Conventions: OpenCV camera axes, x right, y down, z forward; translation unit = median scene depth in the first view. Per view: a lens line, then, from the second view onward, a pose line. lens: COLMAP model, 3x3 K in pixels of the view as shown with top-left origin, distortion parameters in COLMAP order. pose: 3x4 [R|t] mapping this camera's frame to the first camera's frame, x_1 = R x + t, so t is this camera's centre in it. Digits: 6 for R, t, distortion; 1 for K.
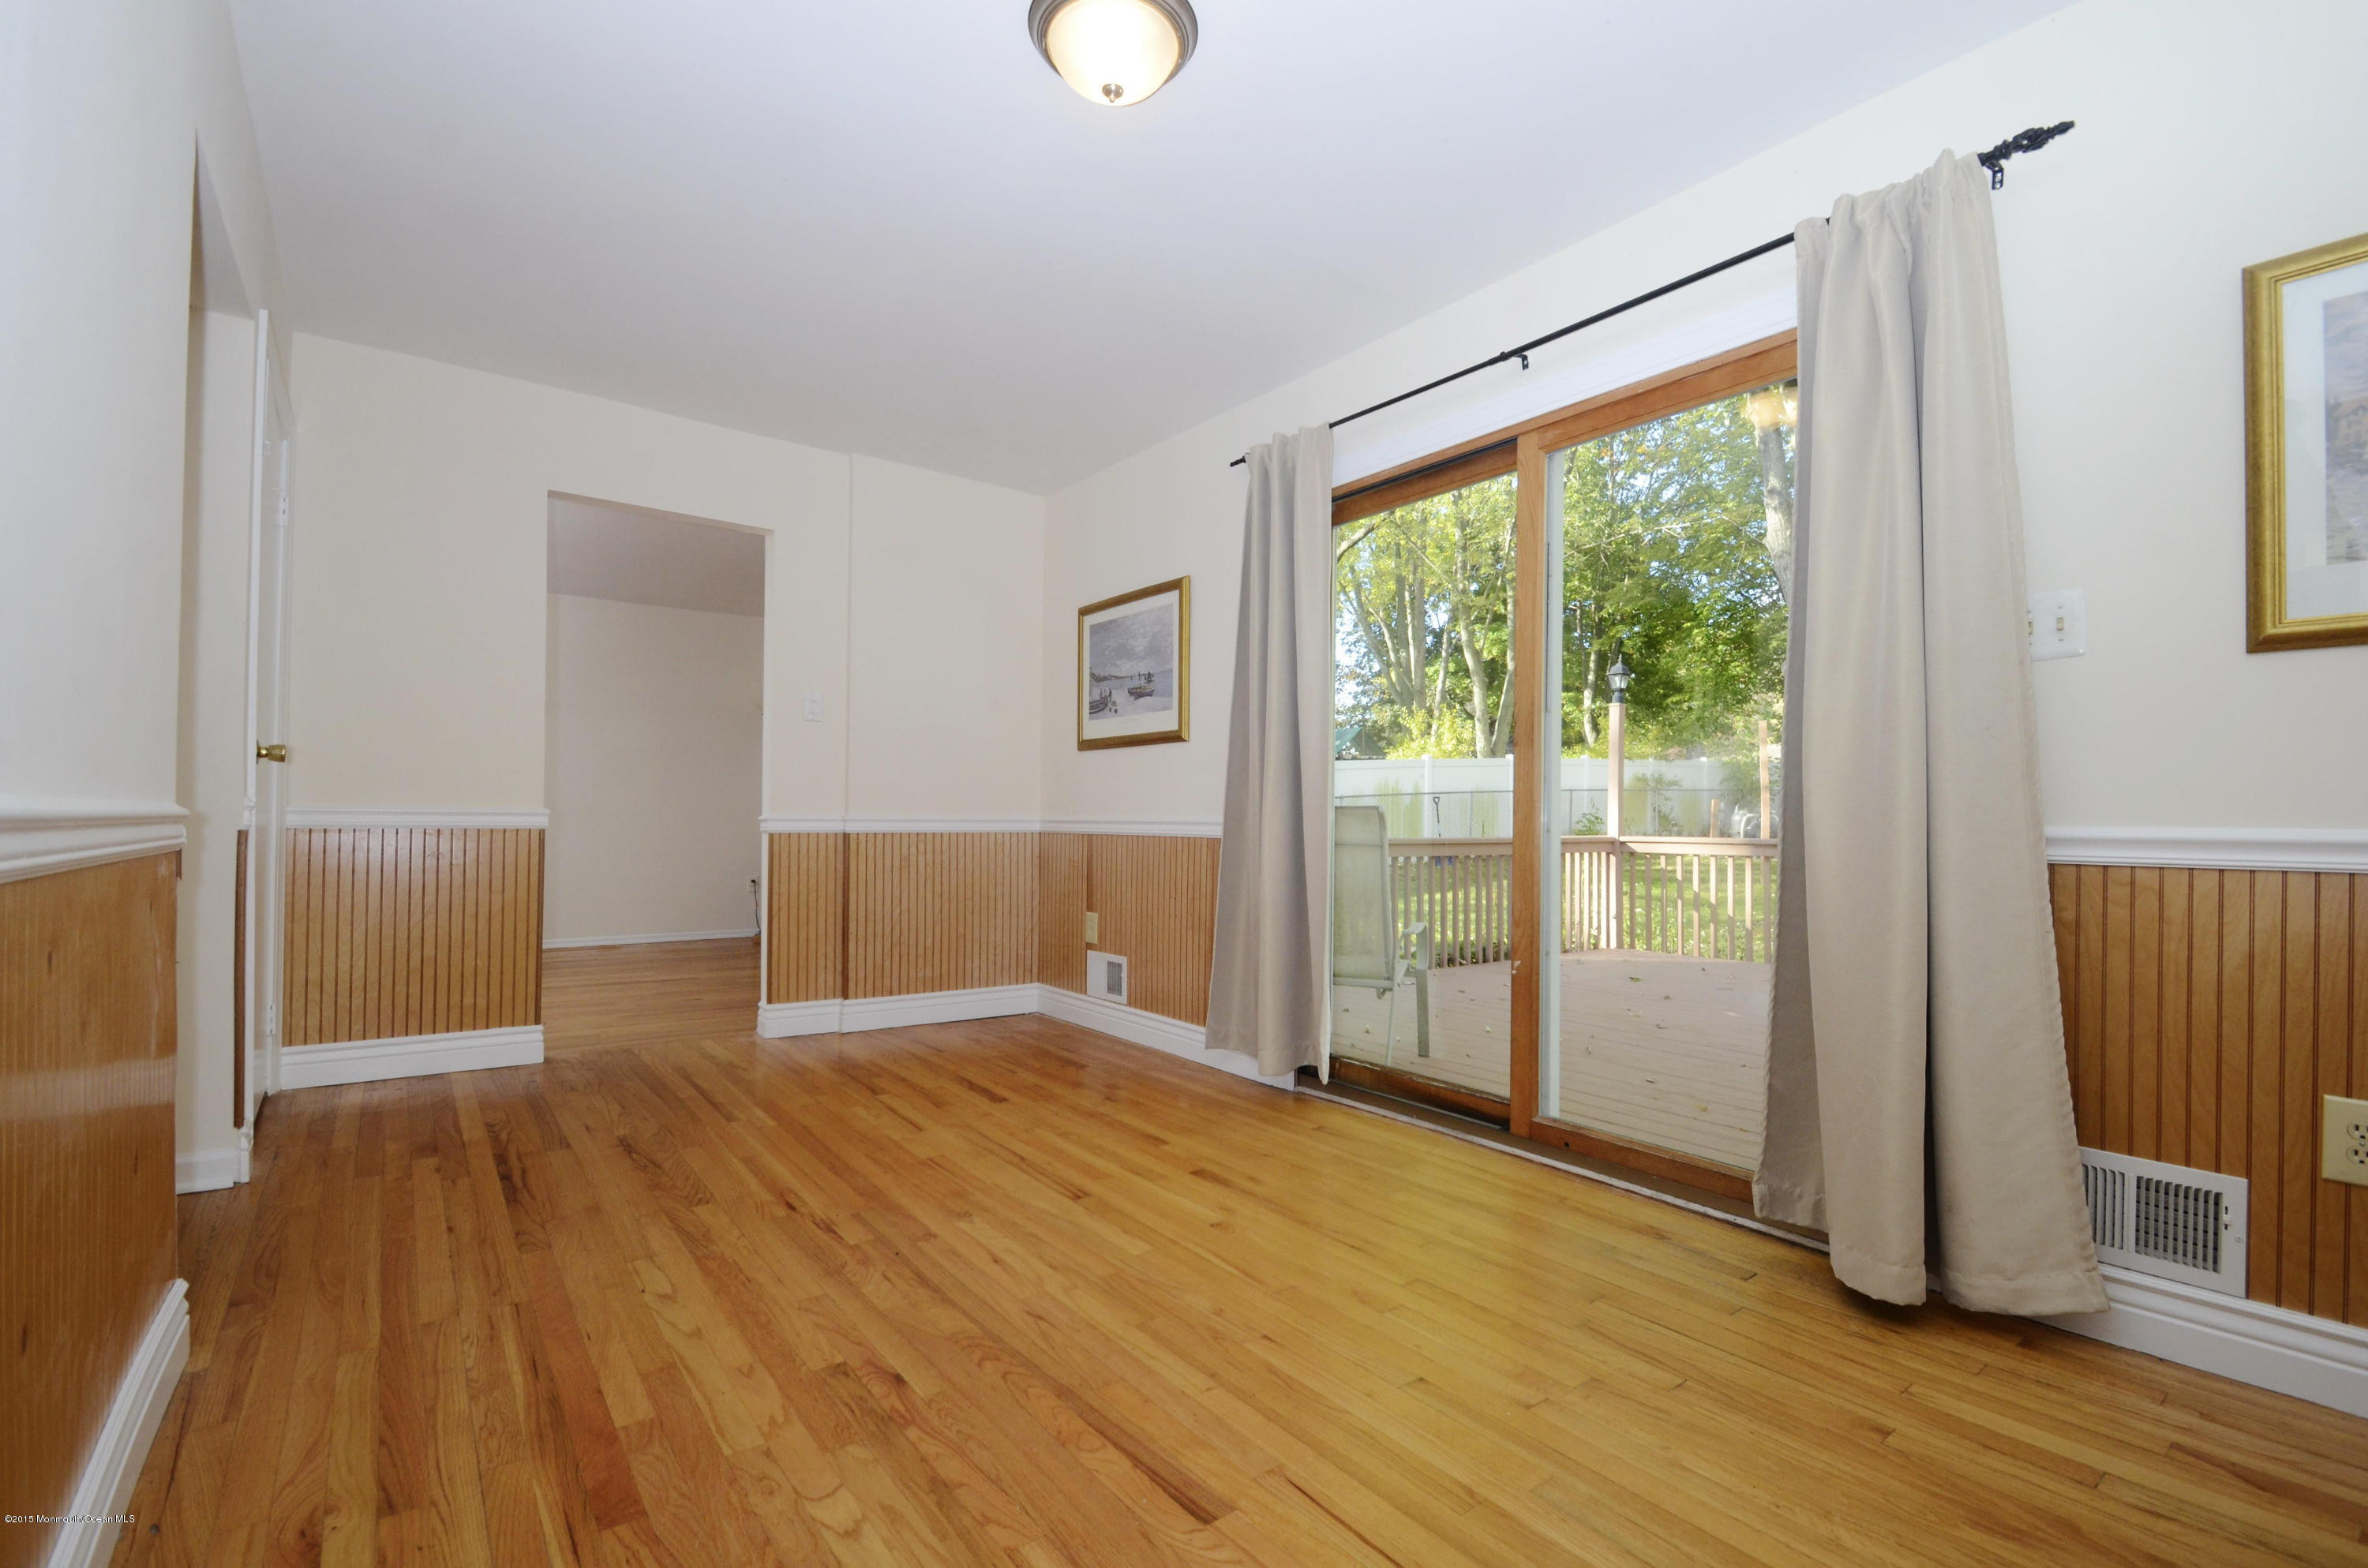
lens RADIAL K [[1038.1, 0, 1179.5], [0, 1038.1, 808.2], [0, 0, 1]] dist [0.013613, -0.017249]
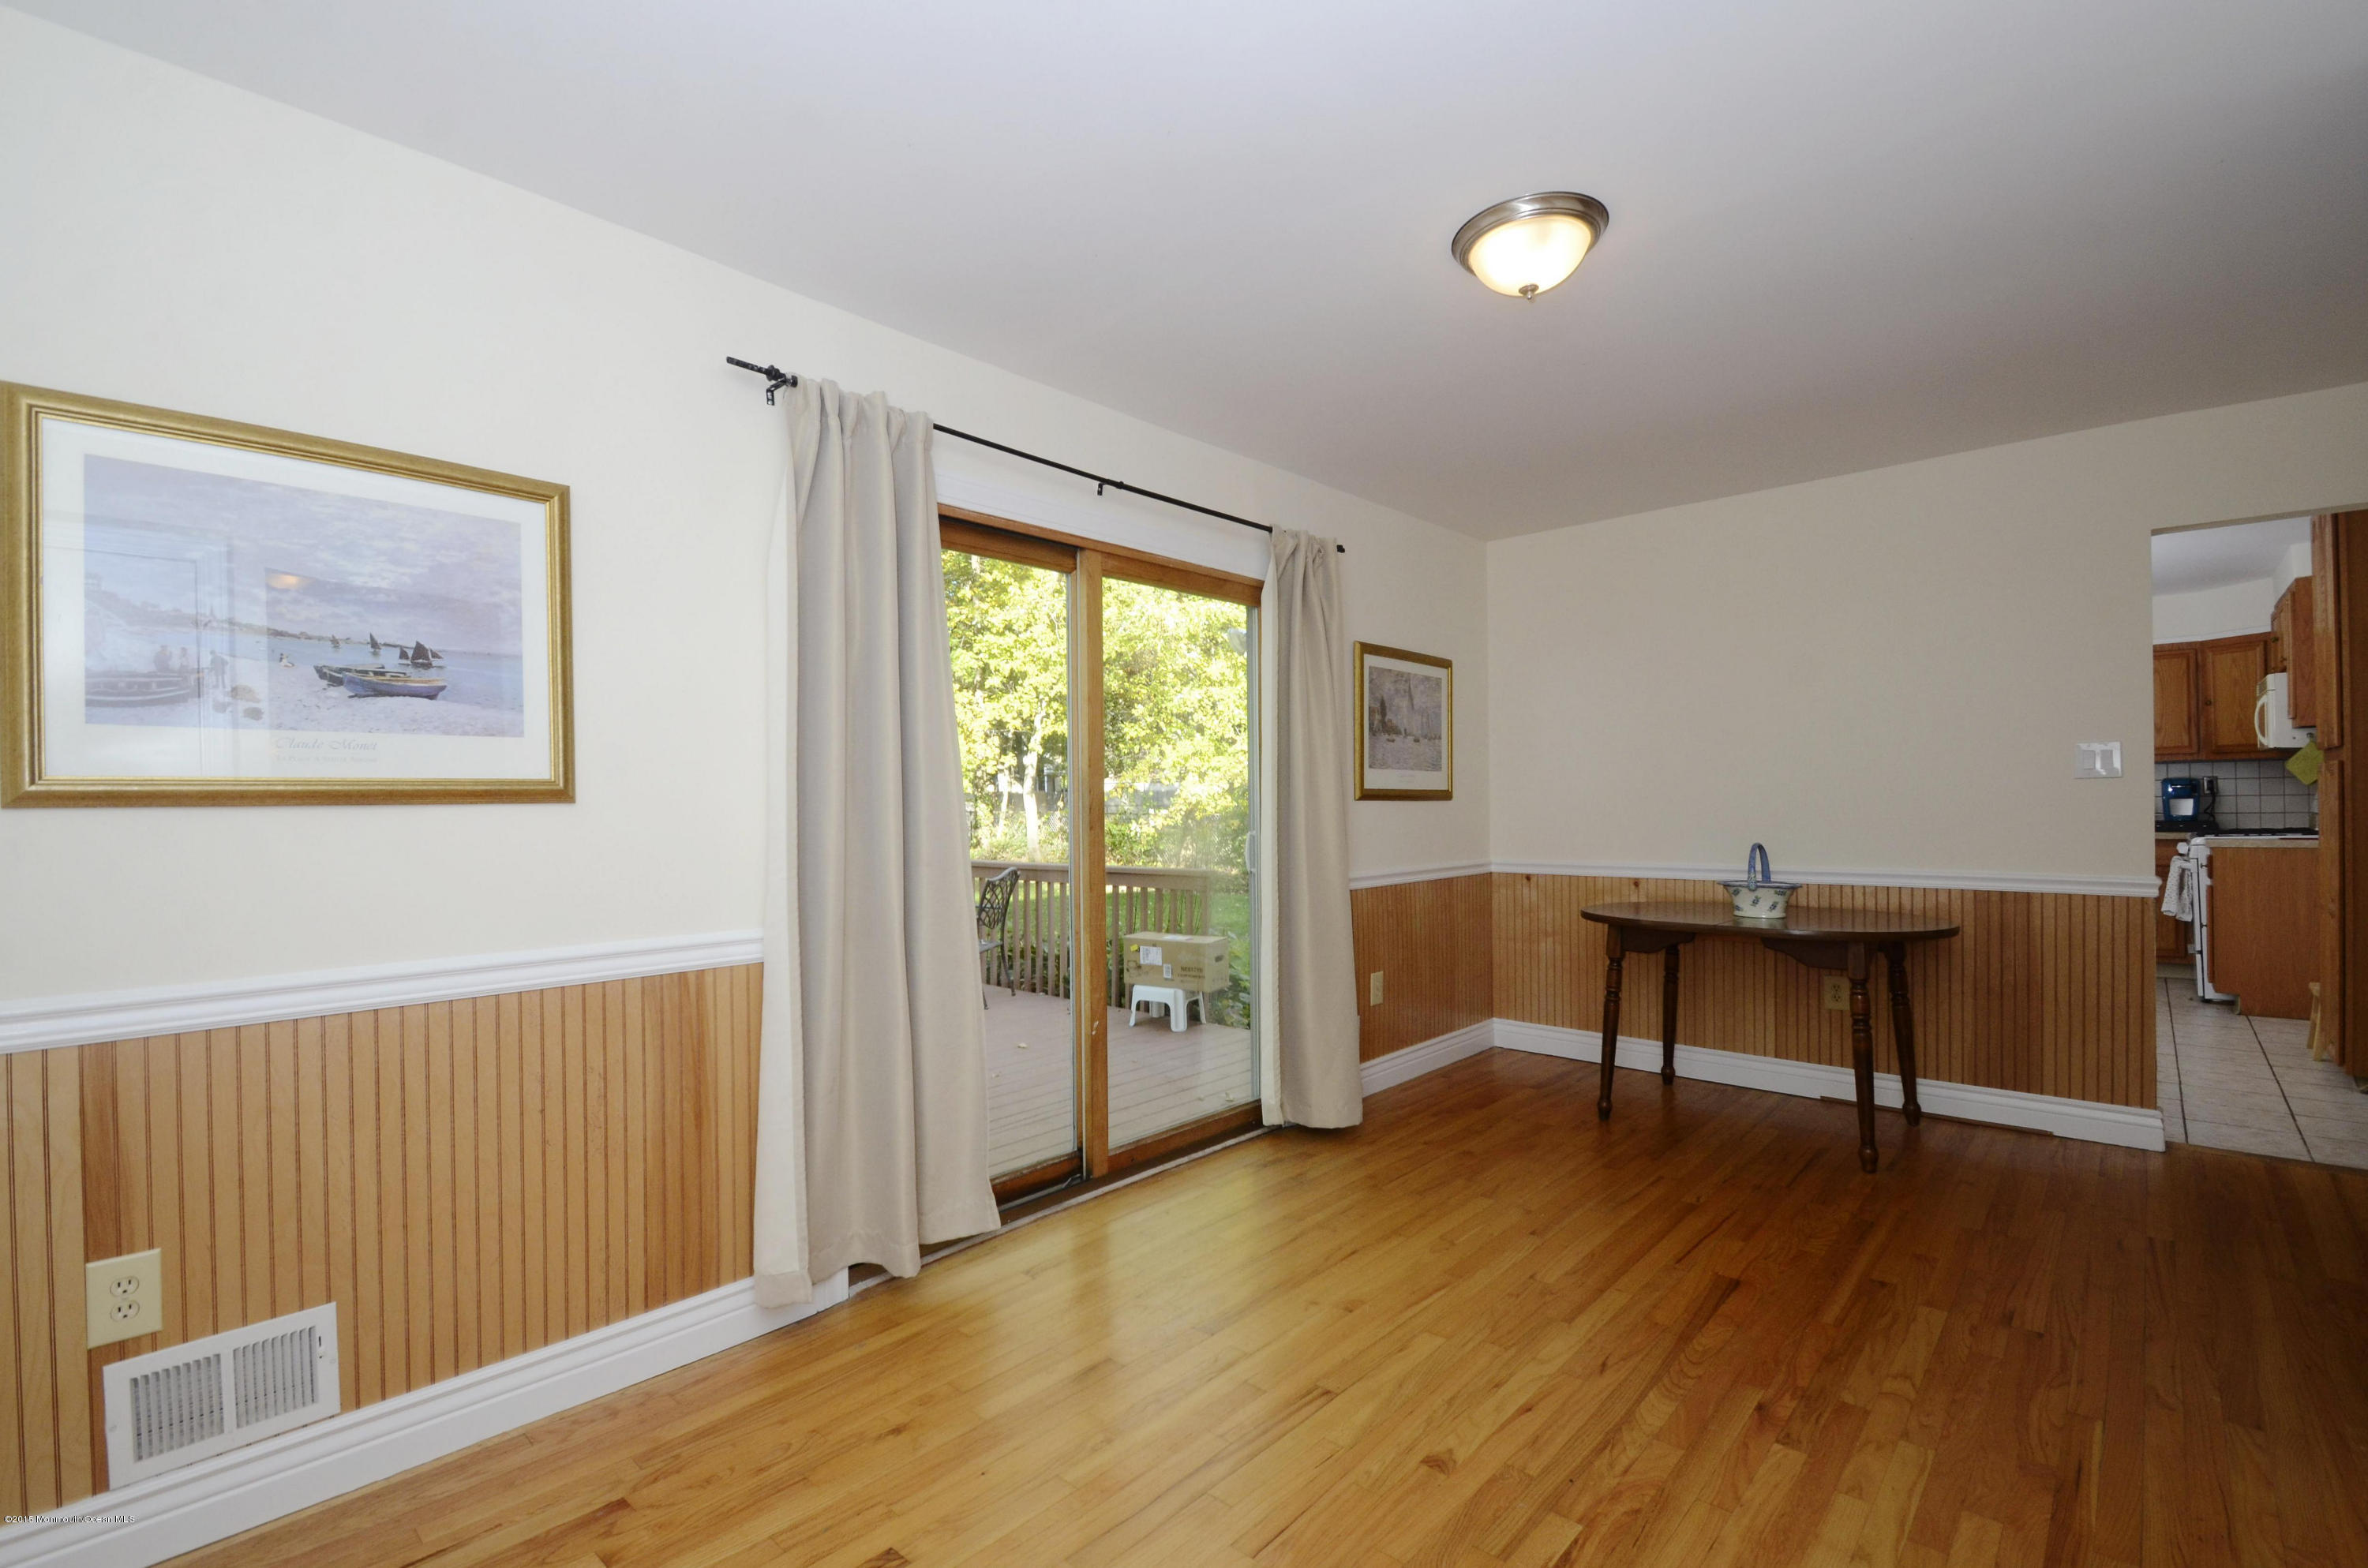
lens RADIAL K [[1038.1, 0, 1179.5], [0, 1038.1, 808.2], [0, 0, 1]] dist [0.013613, -0.017249]
pose [[-0.171721, -0.009936, 0.985095, -0.562605], [0.000200, 0.999949, 0.010121, -0.066993], [-0.985146, 0.001935, -0.171711, 0.787185]]
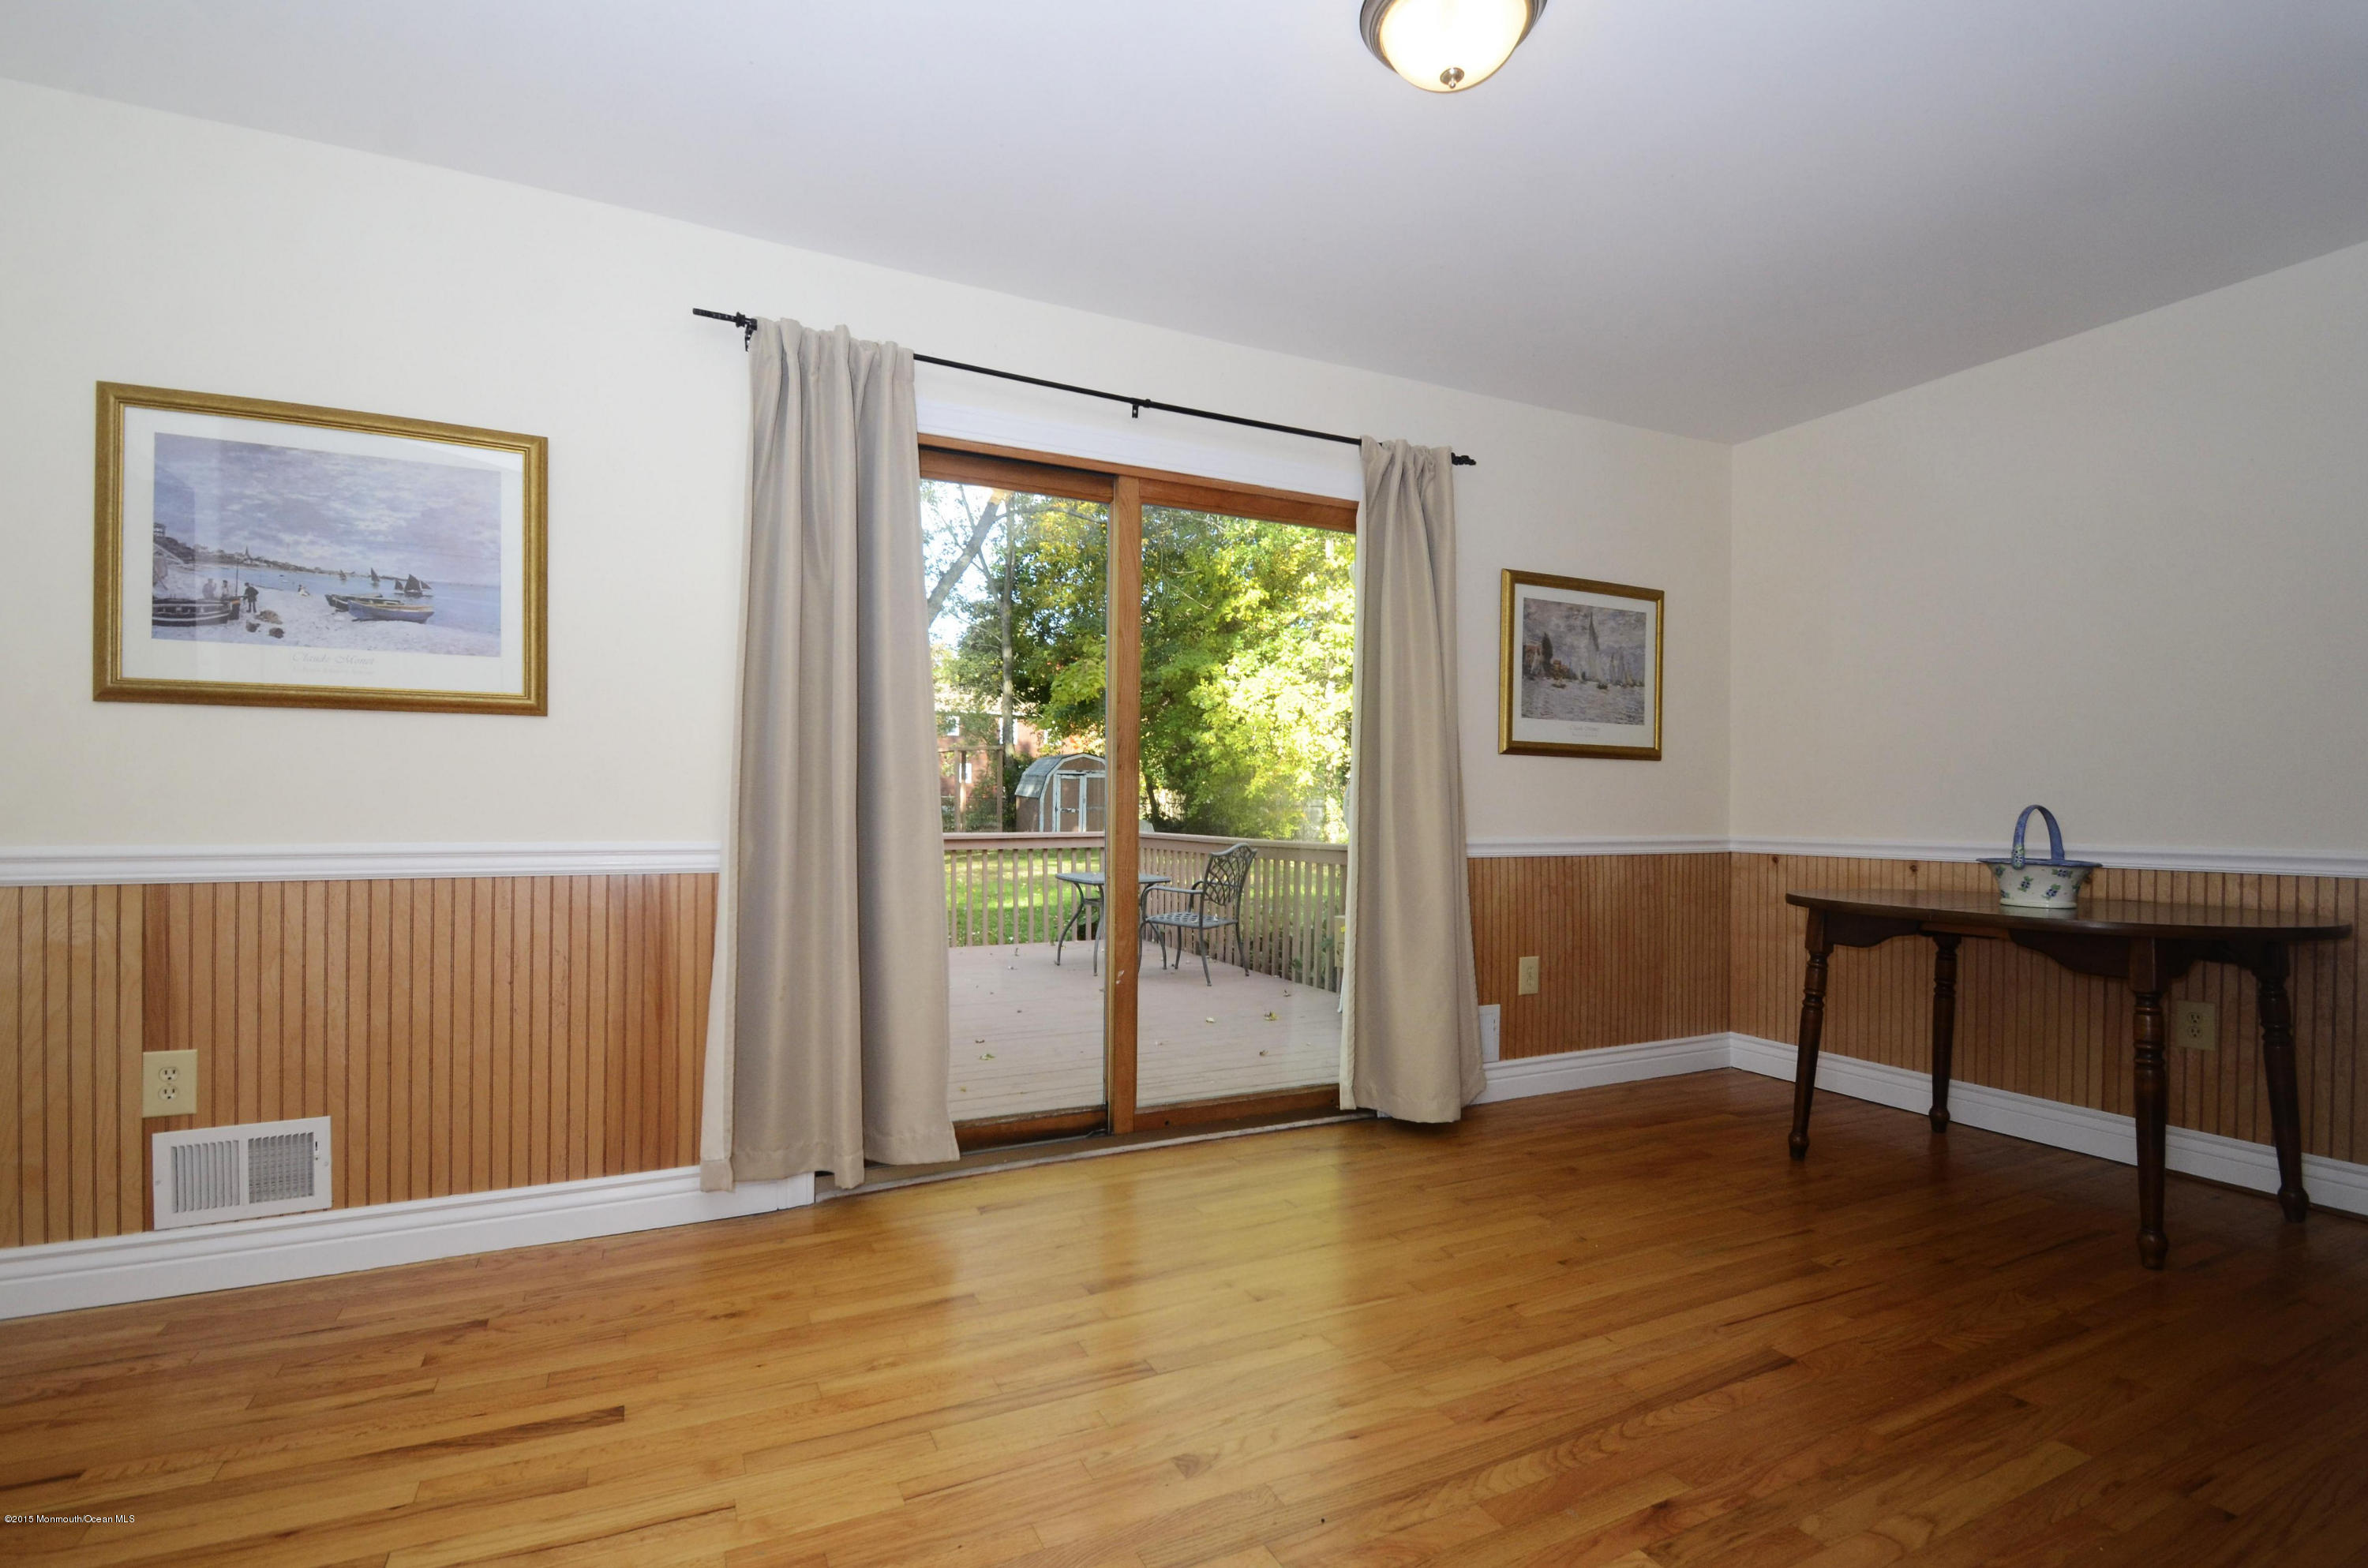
lens RADIAL K [[1066.3, 0, 1183.8], [0, 1066.3, 810.1], [0, 0, 1]] dist [0.026345, -0.028475]
pose [[0.193923, -0.008923, 0.980976, -0.525453], [-0.013429, 0.999841, 0.011749, -0.022633], [-0.980925, -0.015452, 0.193772, 0.519296]]
